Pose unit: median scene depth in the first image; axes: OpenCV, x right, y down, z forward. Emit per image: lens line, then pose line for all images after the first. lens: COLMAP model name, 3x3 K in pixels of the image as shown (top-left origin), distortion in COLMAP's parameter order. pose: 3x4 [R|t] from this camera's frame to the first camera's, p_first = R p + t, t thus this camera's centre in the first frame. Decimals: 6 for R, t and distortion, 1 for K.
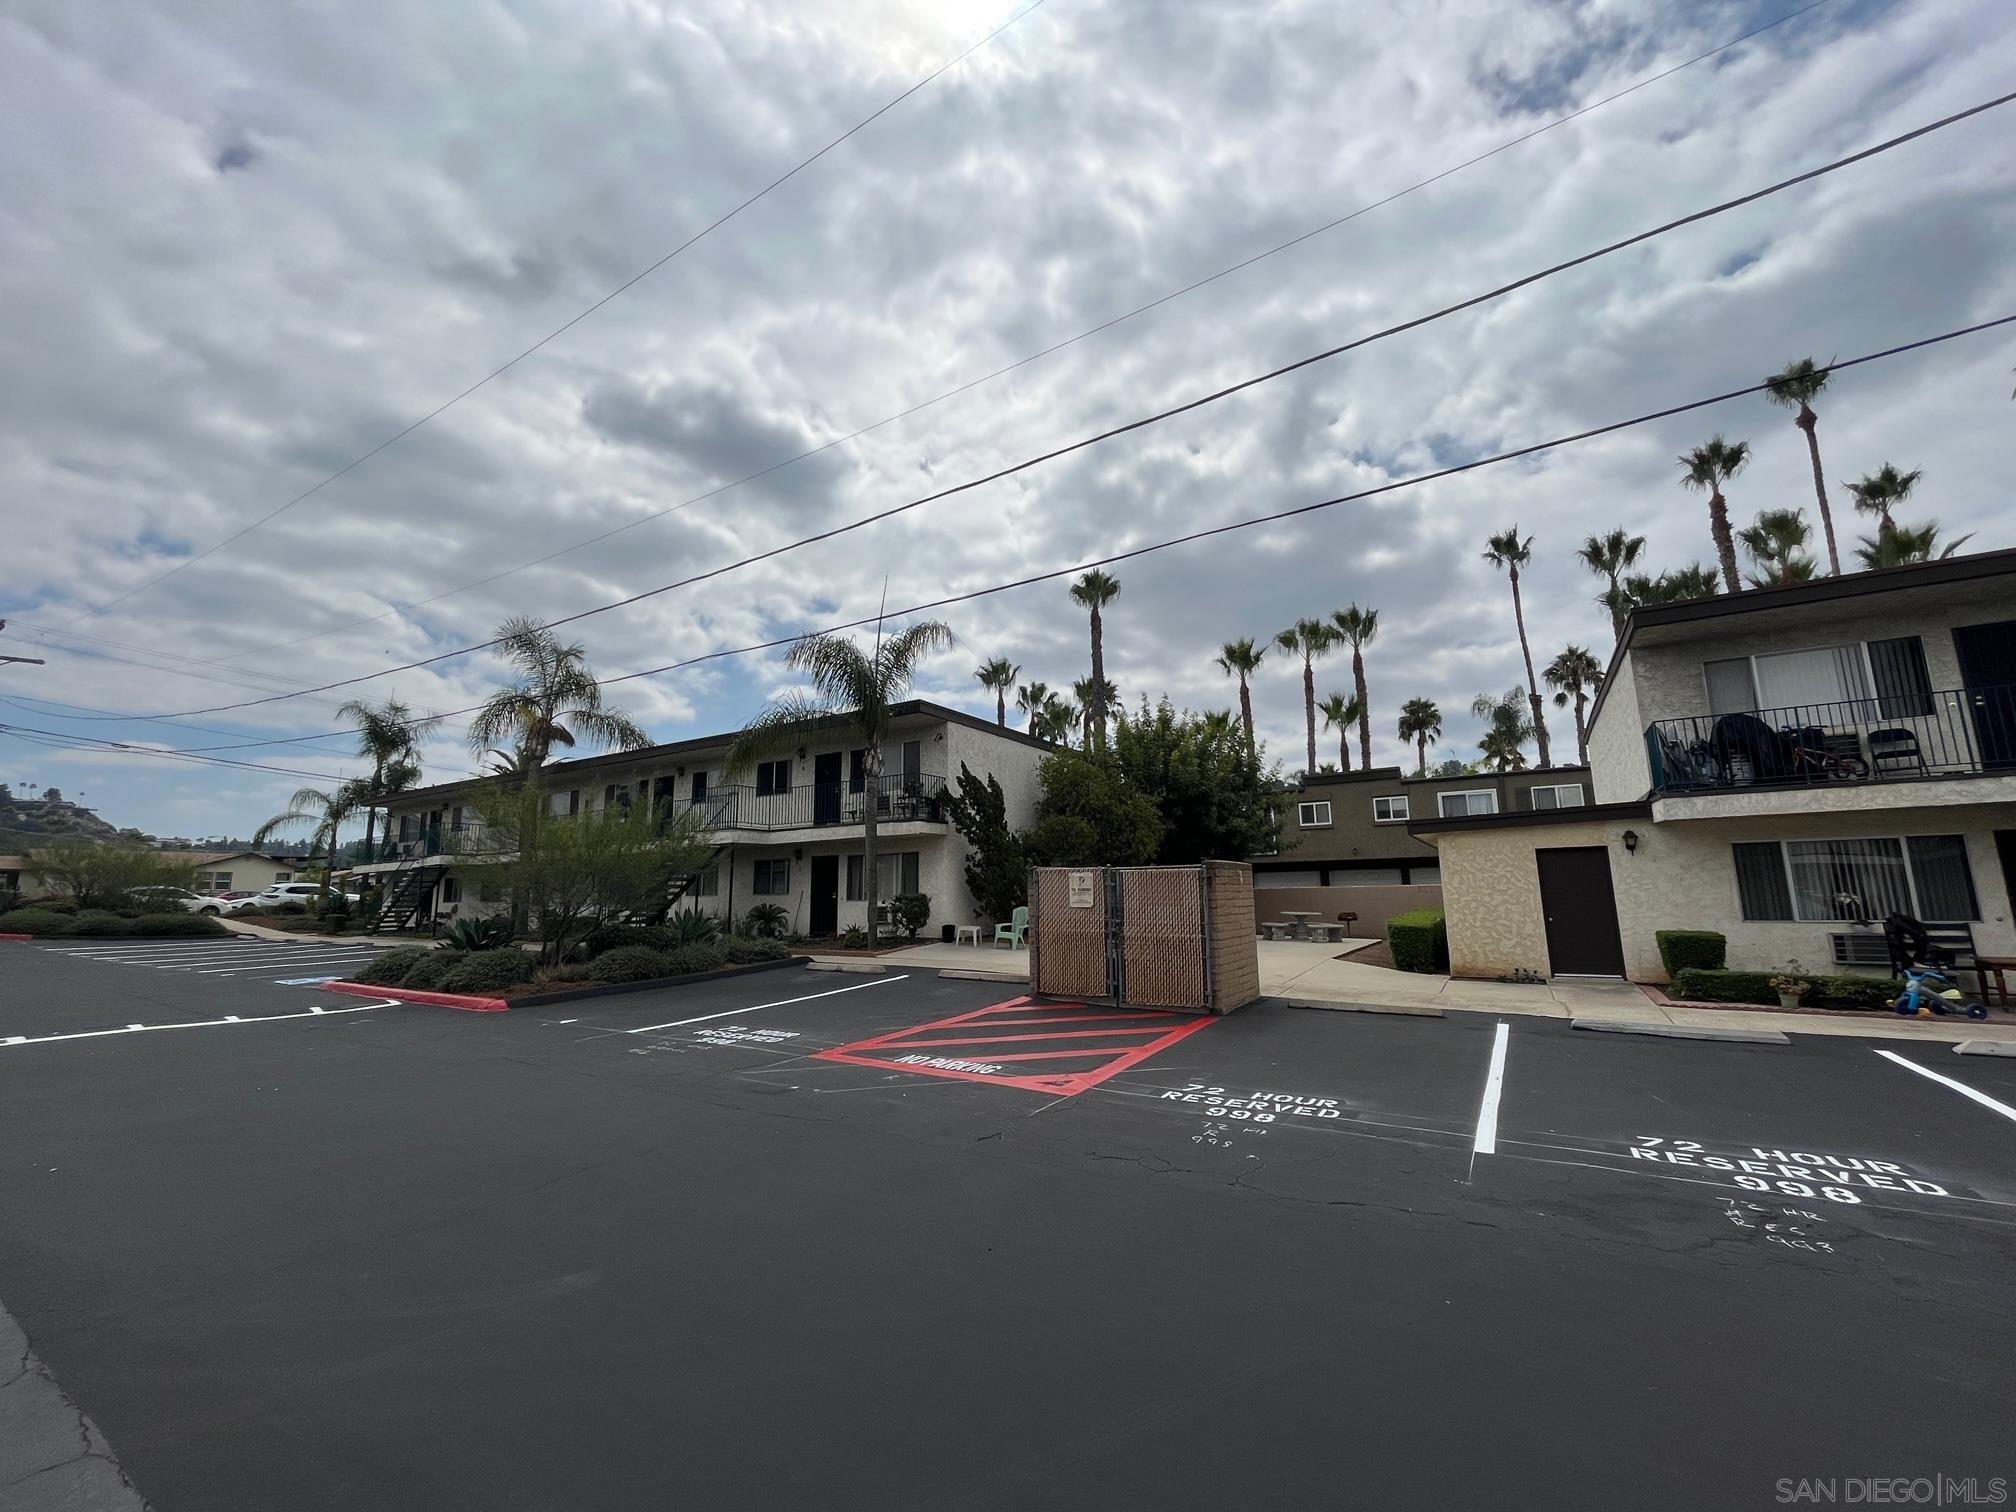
lens RADIAL K [[804.9, 0, 1007.1], [0, 804.9, 769.8], [0, 0, 1]] dist [0.000632, 0.000432]
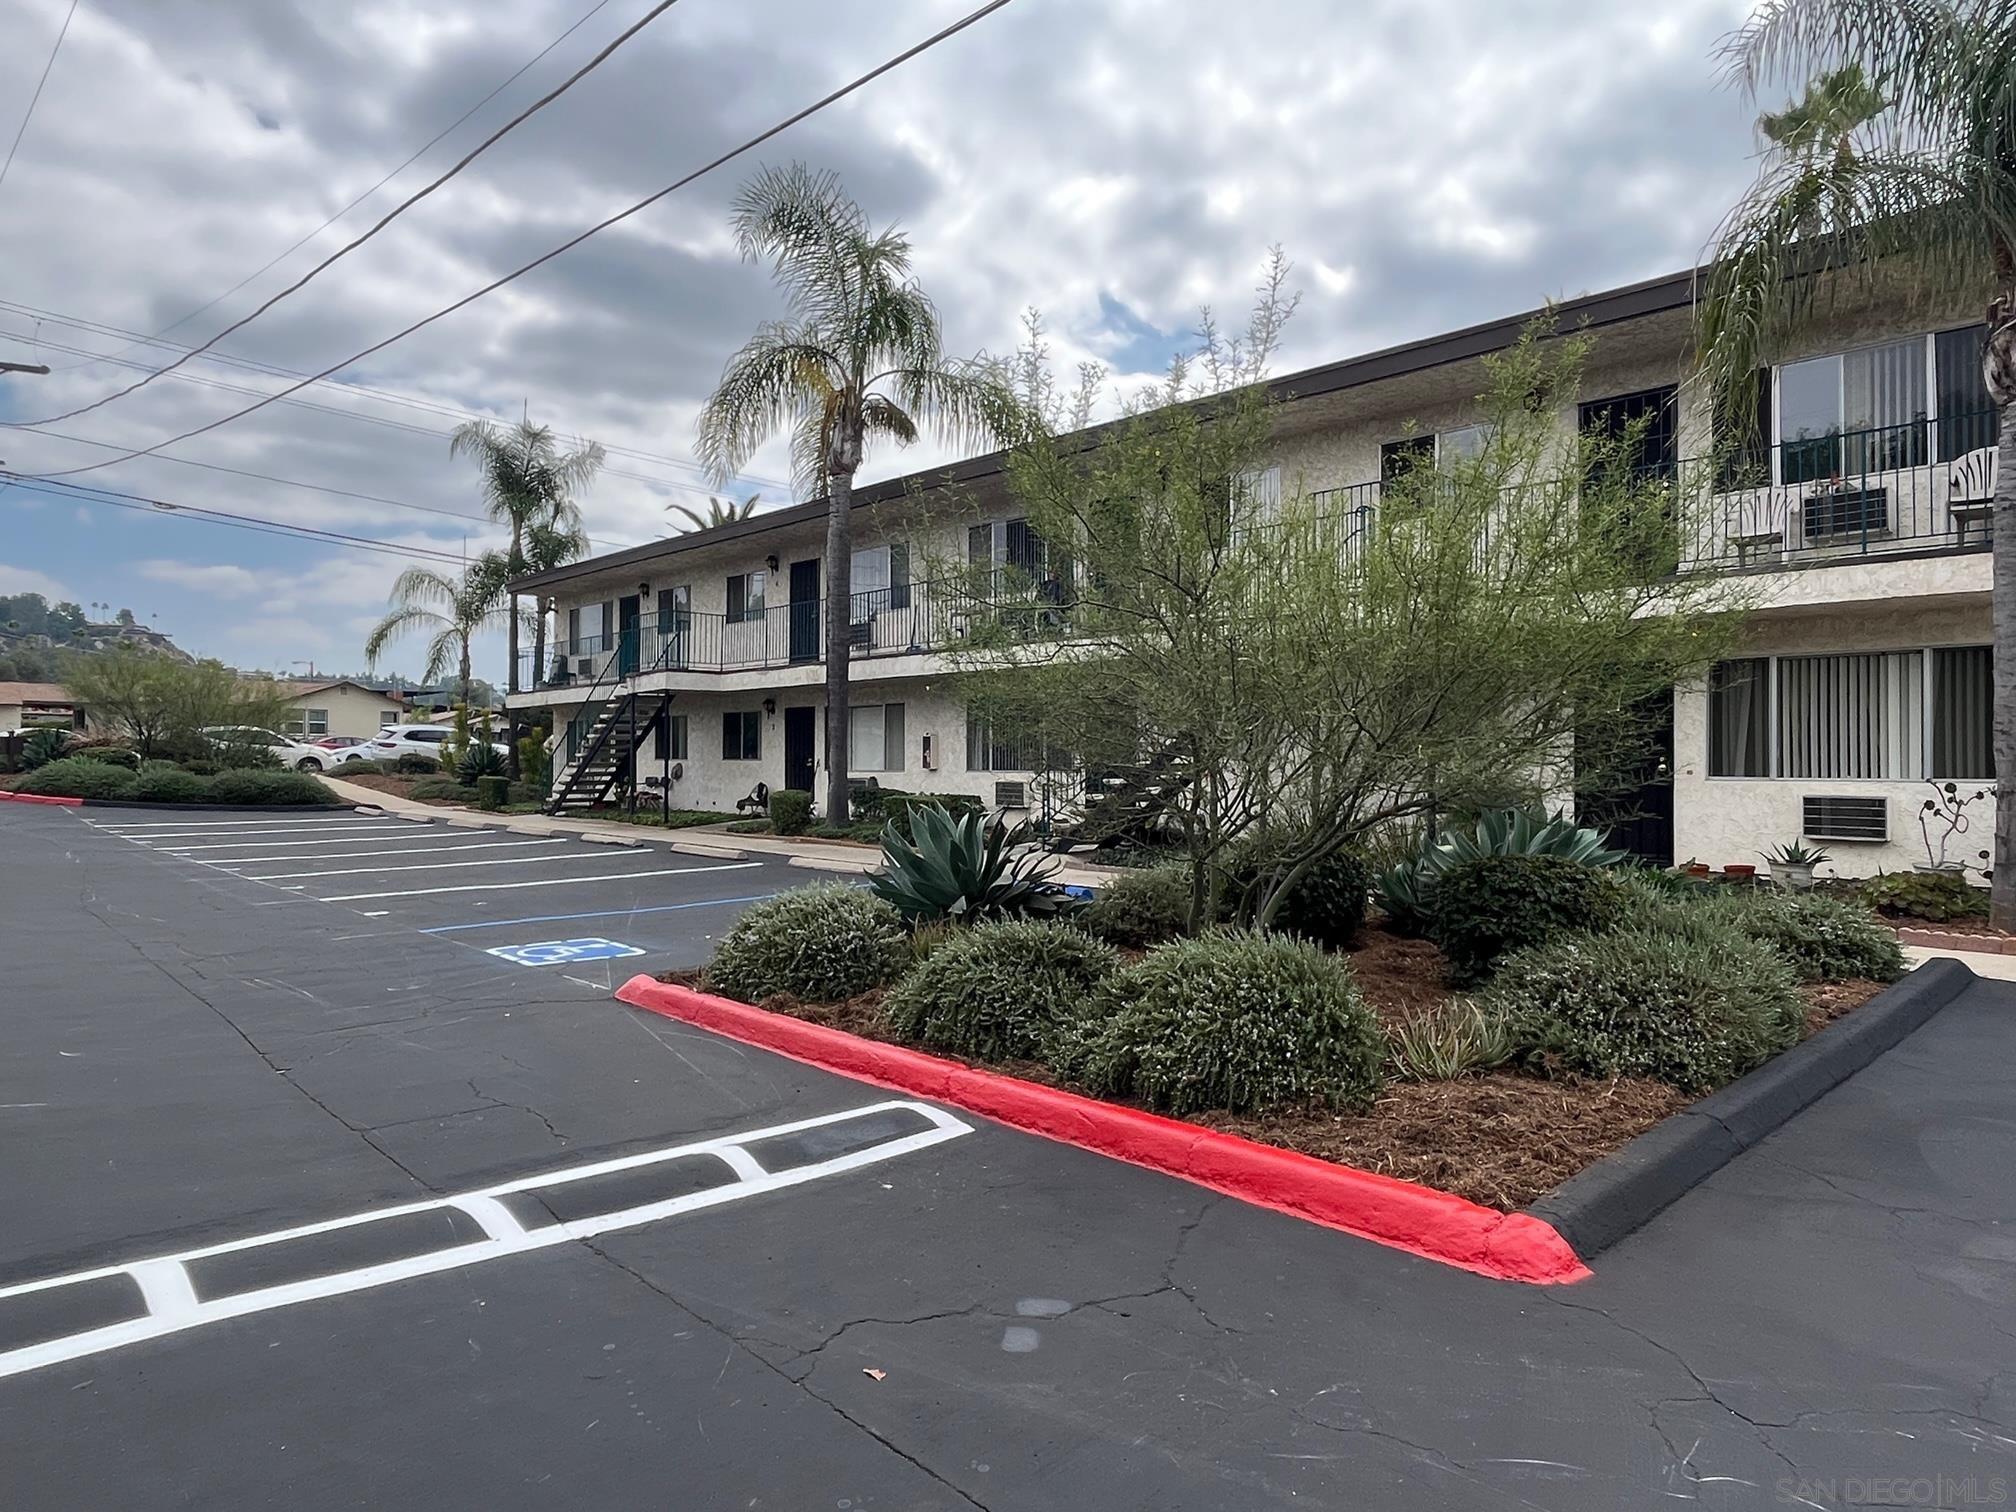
lens RADIAL K [[1255.8, 0, 1011.4], [0, 1255.8, 743.4], [0, 0, 1]] dist [0.024925, 0.000506]
pose [[0.965613, 0.014251, -0.259593, -0.222046], [0.022760, 0.990030, 0.139008, 0.035720], [0.258986, -0.140136, 0.955661, 0.216408]]
